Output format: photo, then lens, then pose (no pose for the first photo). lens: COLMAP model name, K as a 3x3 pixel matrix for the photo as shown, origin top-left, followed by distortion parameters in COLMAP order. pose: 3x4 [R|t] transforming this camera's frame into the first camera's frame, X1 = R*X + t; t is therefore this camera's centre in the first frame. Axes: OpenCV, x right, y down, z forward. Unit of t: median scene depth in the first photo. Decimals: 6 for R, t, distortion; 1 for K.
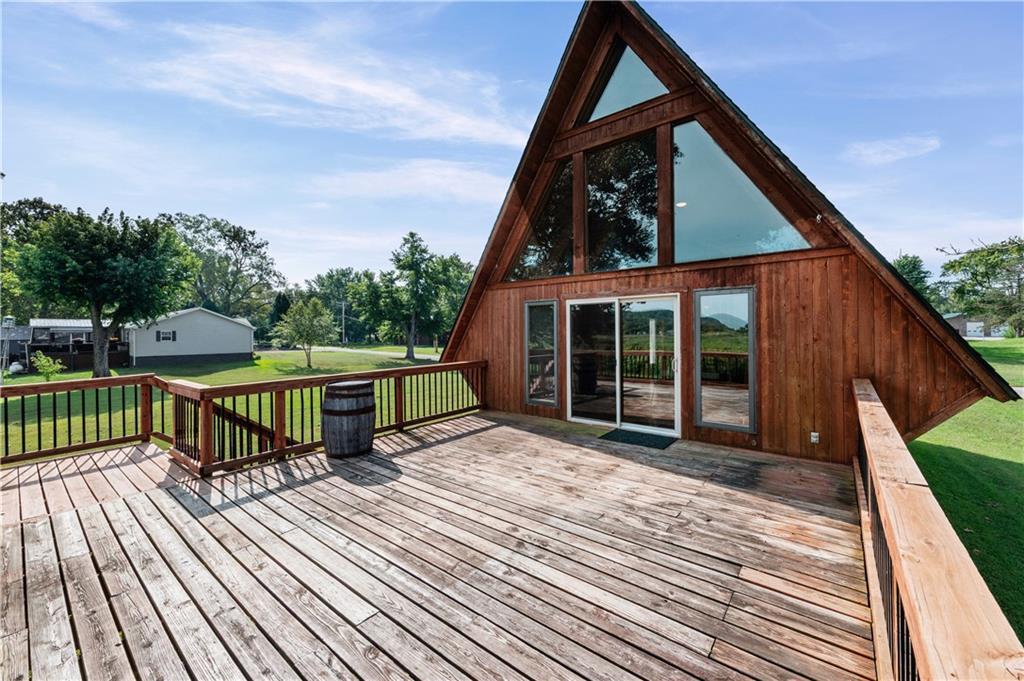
lens RADIAL K [[403.0, 0, 511.5], [0, 403.0, 335.9], [0, 0, 1]] dist [-0.000210, 0.000535]
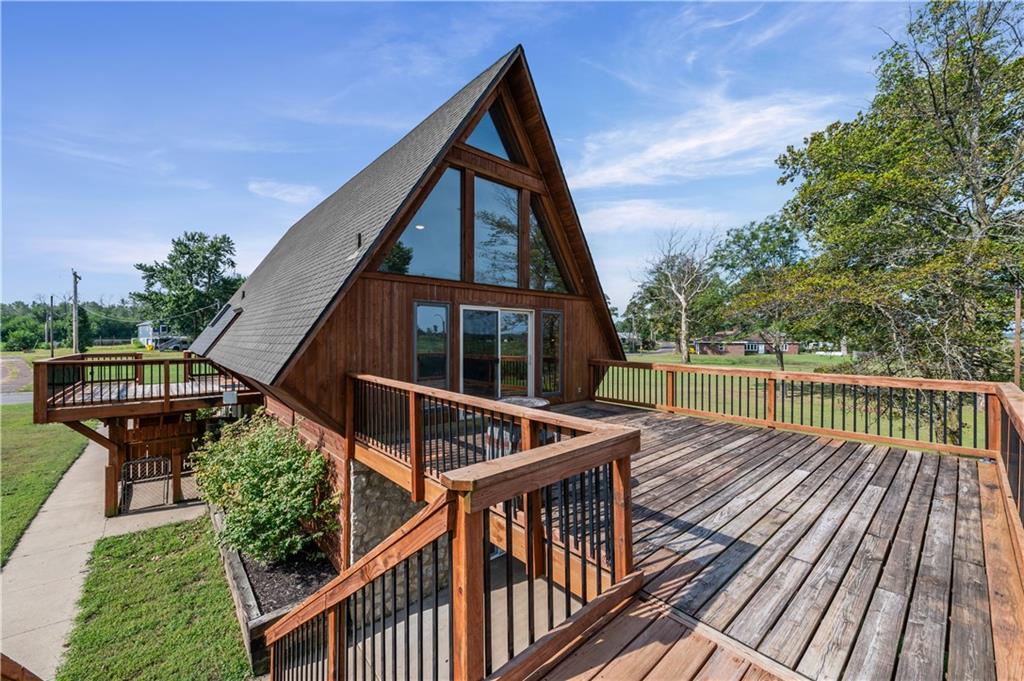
lens RADIAL K [[403.0, 0, 508.4], [0, 403.0, 342.8], [0, 0, 1]] dist [-0.000210, 0.000535]
pose [[0.168433, -0.004834, 0.985701, -1.615568], [0.003870, 0.999984, 0.004243, 0.011570], [-0.985706, 0.003100, 0.168449, 1.301431]]
